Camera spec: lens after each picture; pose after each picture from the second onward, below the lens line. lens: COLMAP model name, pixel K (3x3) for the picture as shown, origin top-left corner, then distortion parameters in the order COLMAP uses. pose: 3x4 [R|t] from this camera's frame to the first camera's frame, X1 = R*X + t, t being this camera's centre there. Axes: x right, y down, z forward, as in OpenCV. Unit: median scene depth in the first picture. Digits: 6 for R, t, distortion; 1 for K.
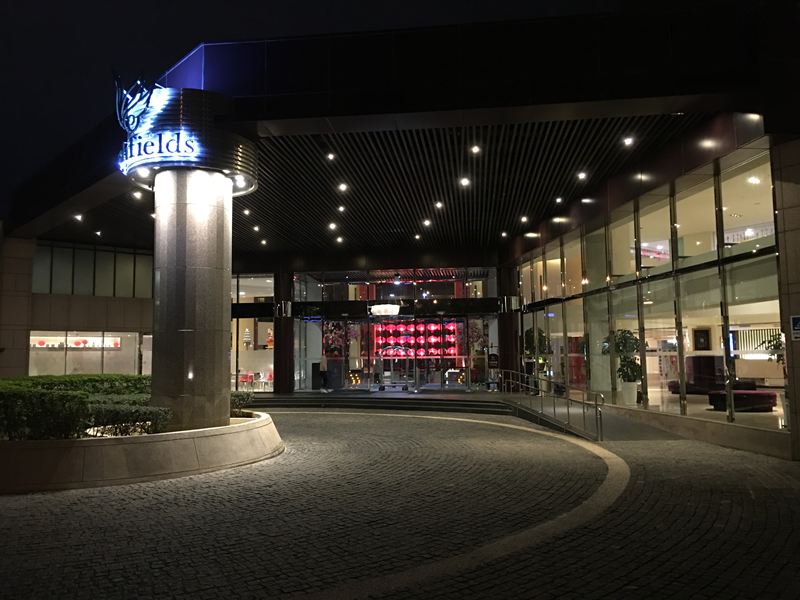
lens RADIAL K [[671.8, 0, 400.0], [0, 671.8, 300.0], [0, 0, 1]] dist [0.089146, -0.127513]
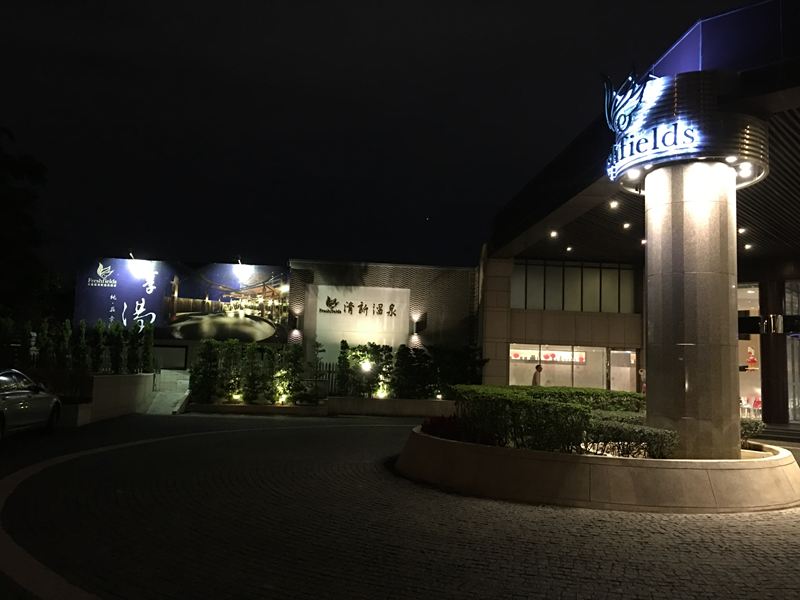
lens RADIAL K [[671.8, 0, 400.0], [0, 671.8, 300.0], [0, 0, 1]] dist [0.089146, -0.127513]
pose [[0.806495, -0.021658, -0.590845, -0.089439], [0.006137, 0.999582, -0.028263, 0.009695], [0.591210, 0.019168, 0.806290, 0.061831]]
